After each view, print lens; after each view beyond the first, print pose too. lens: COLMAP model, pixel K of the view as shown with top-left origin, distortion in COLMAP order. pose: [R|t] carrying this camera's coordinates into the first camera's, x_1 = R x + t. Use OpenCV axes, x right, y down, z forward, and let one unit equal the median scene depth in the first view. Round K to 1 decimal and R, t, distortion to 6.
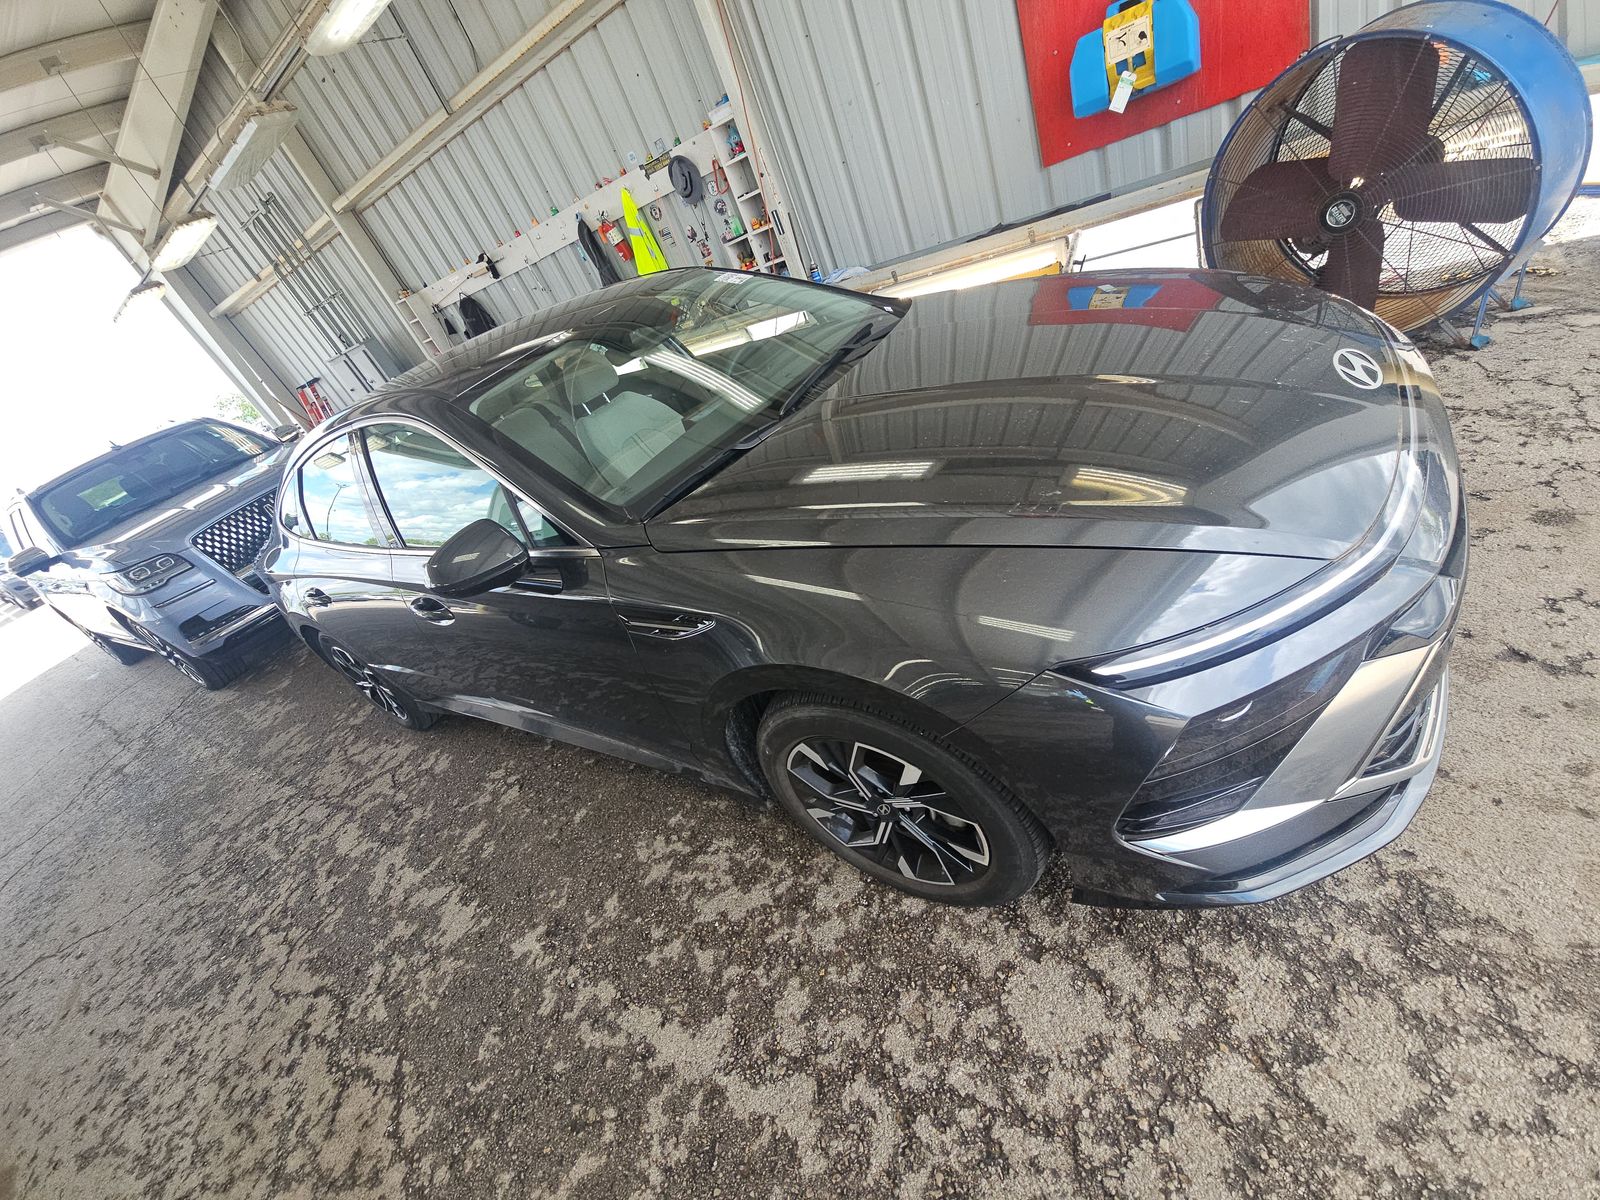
lens RADIAL K [[649.8, 0, 800.0], [0, 649.8, 600.0], [0, 0, 1]] dist [0.067817, -0.037671]
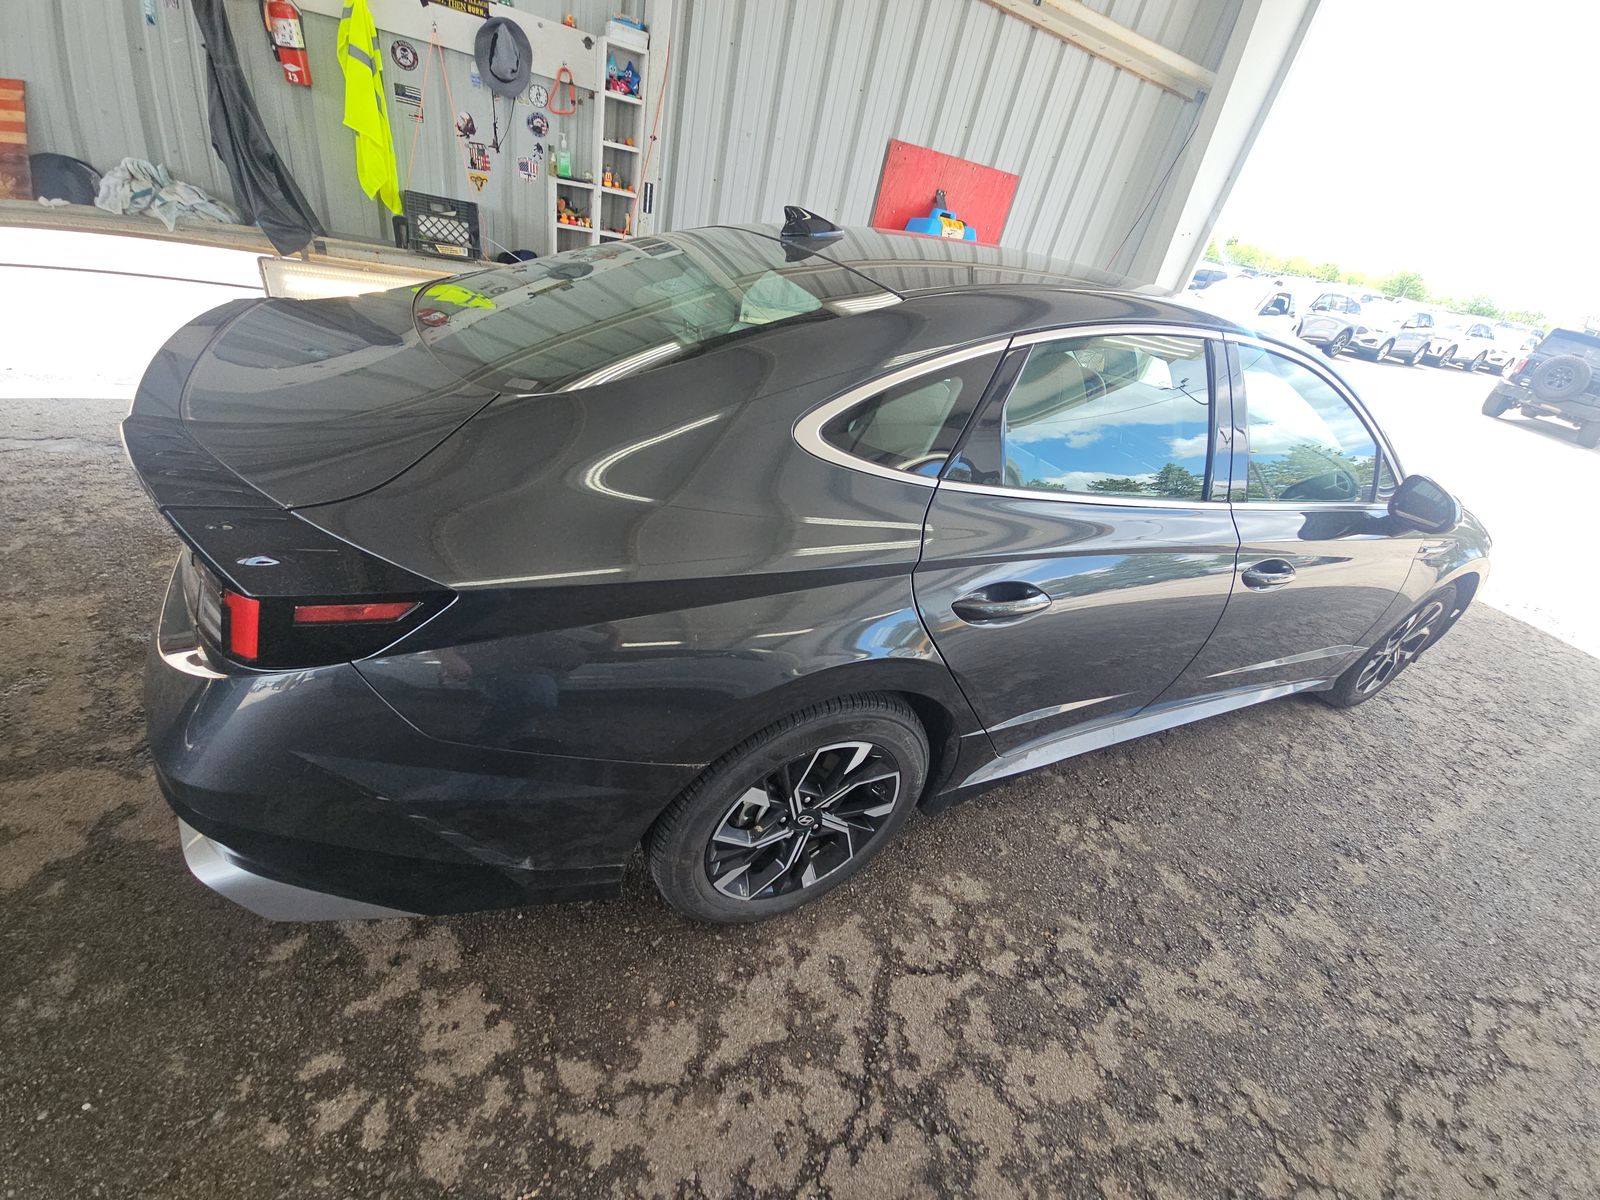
lens RADIAL K [[614.8, 0, 784.4], [0, 614.8, 617.5], [0, 0, 1]] dist [0.042334, -0.022600]
pose [[0.418572, -0.063302, 0.905975, -2.651991], [0.147971, 0.988991, 0.000738, -0.044210], [-0.896048, 0.133749, 0.423331, 2.107466]]
